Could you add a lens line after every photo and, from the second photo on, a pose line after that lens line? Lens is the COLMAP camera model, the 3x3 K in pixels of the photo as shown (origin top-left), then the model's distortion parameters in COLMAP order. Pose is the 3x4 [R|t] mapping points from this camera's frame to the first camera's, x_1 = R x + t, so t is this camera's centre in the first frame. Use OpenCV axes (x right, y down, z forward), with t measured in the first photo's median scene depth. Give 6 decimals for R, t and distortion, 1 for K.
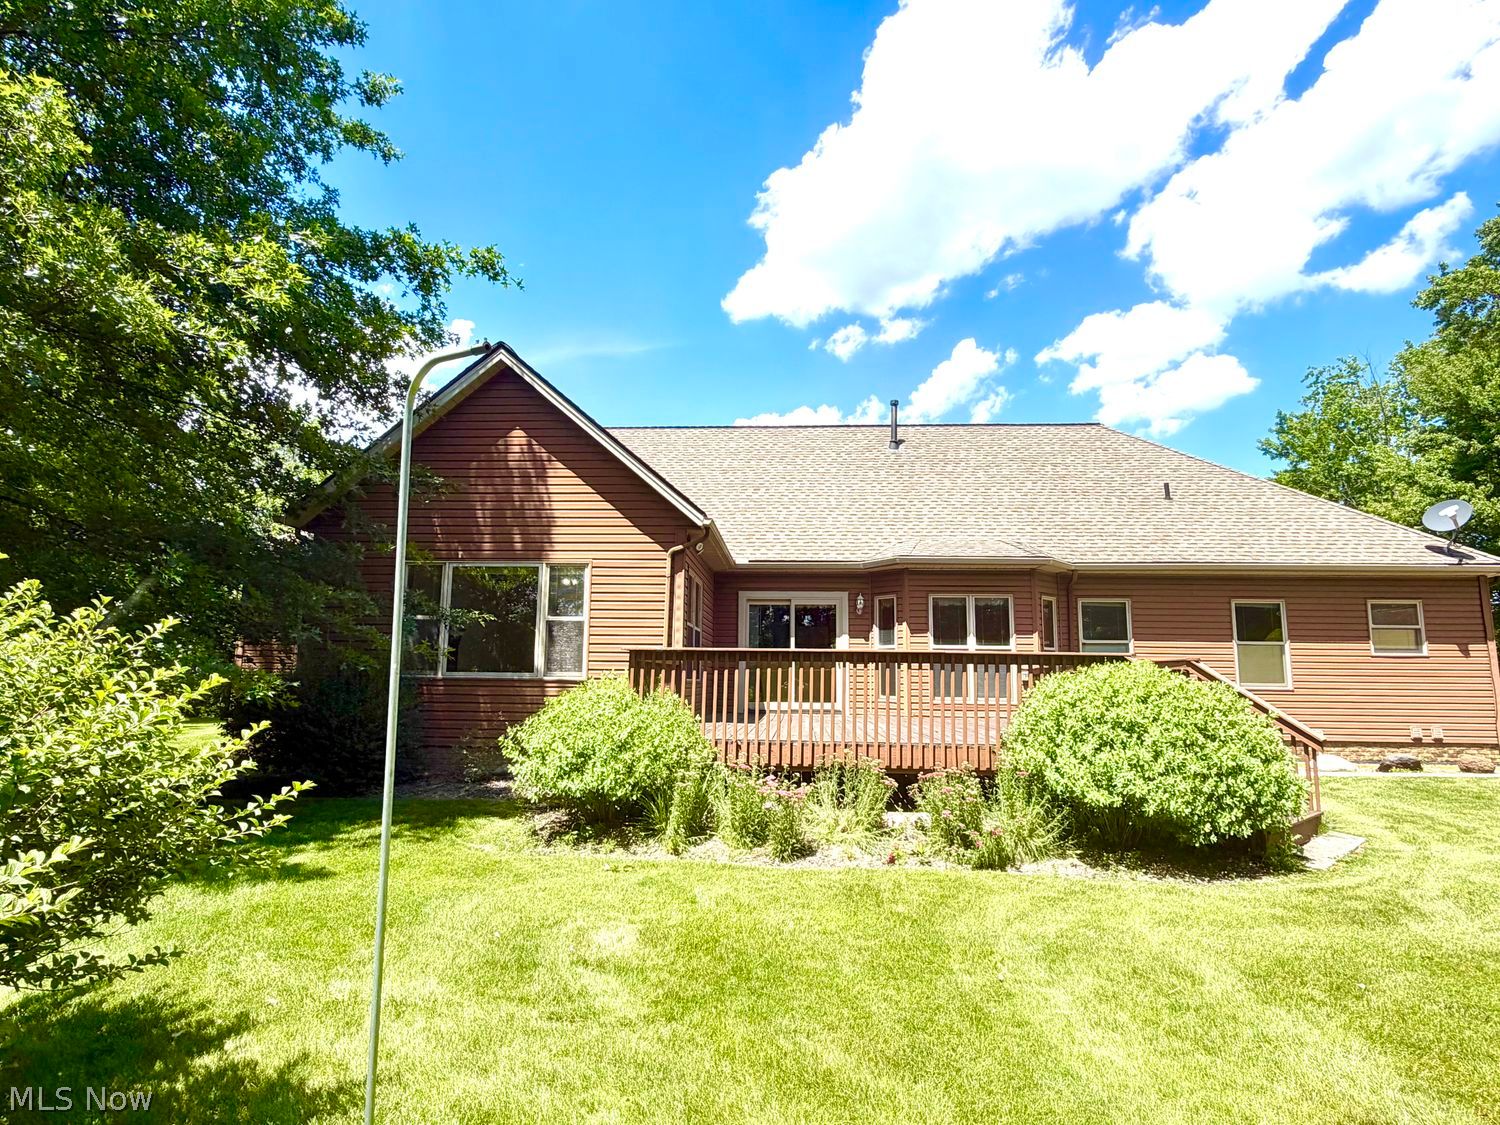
lens RADIAL K [[809.0, 0, 750.0], [0, 809.0, 562.5], [0, 0, 1]] dist [0.006283, 0.000645]
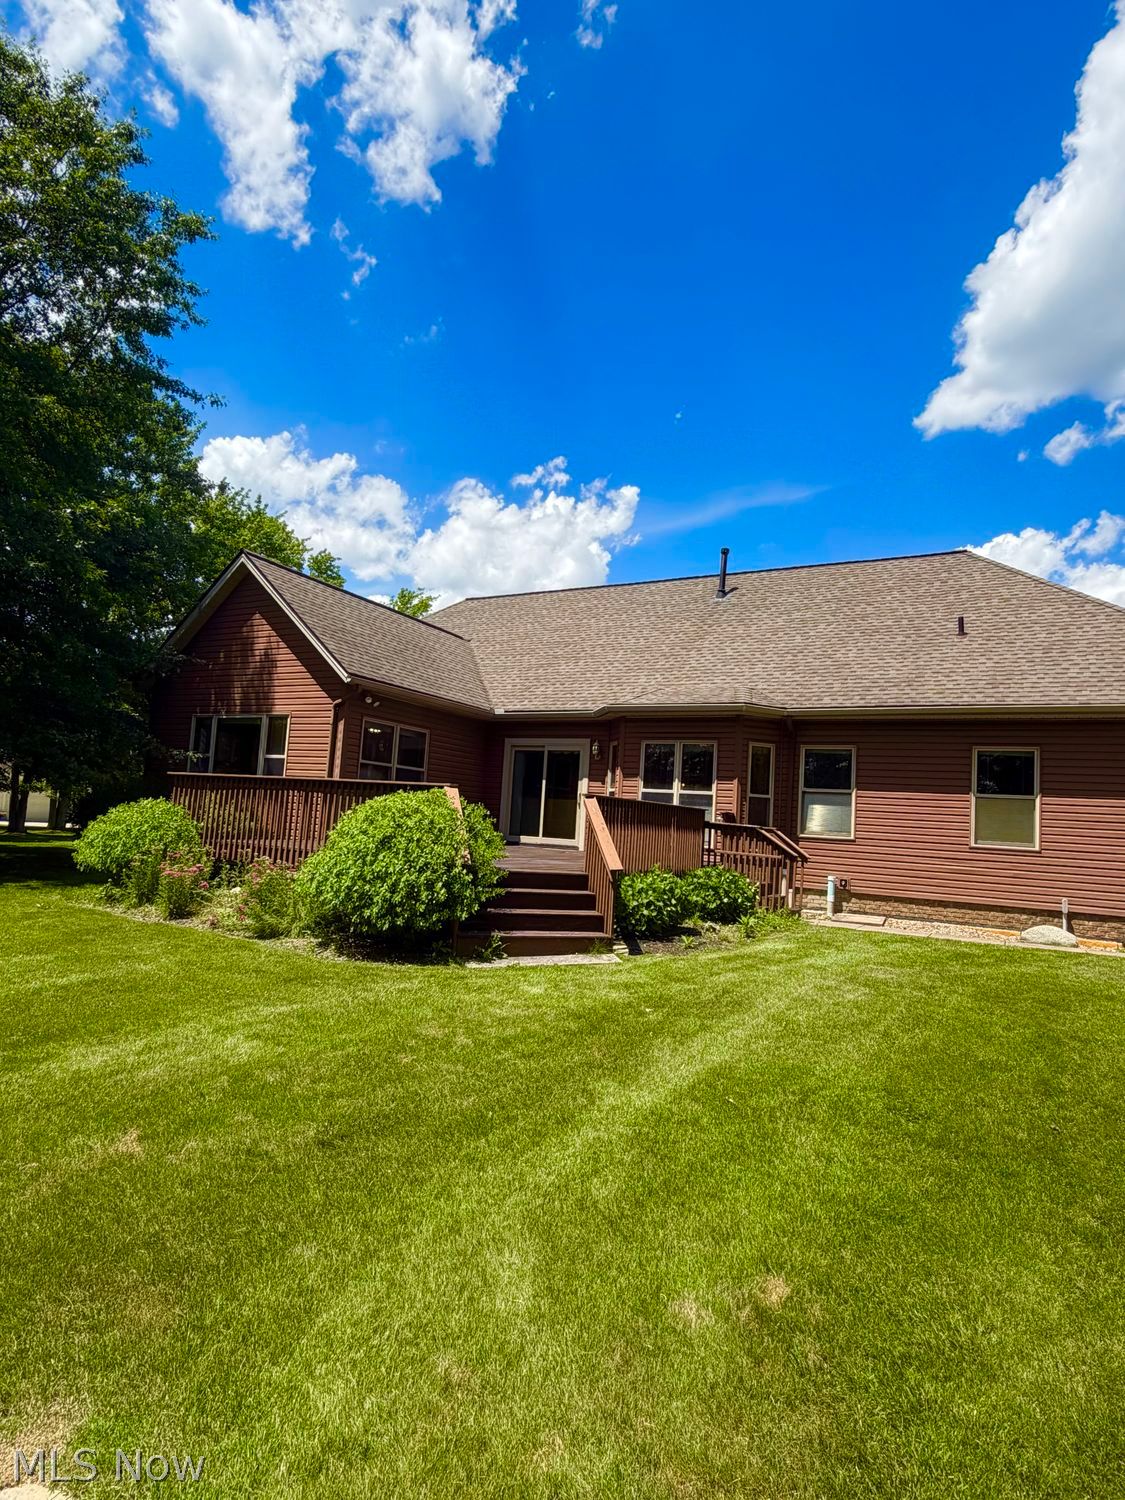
lens RADIAL K [[834.0, 0, 562.5], [0, 834.0, 750.0], [0, 0, 1]] dist [-0.000454, 0.000200]
pose [[0.906225, 0.006545, -0.422746, 0.583724], [0.010974, 0.999179, 0.038994, 0.008276], [0.422654, -0.039977, 0.905409, -0.016338]]
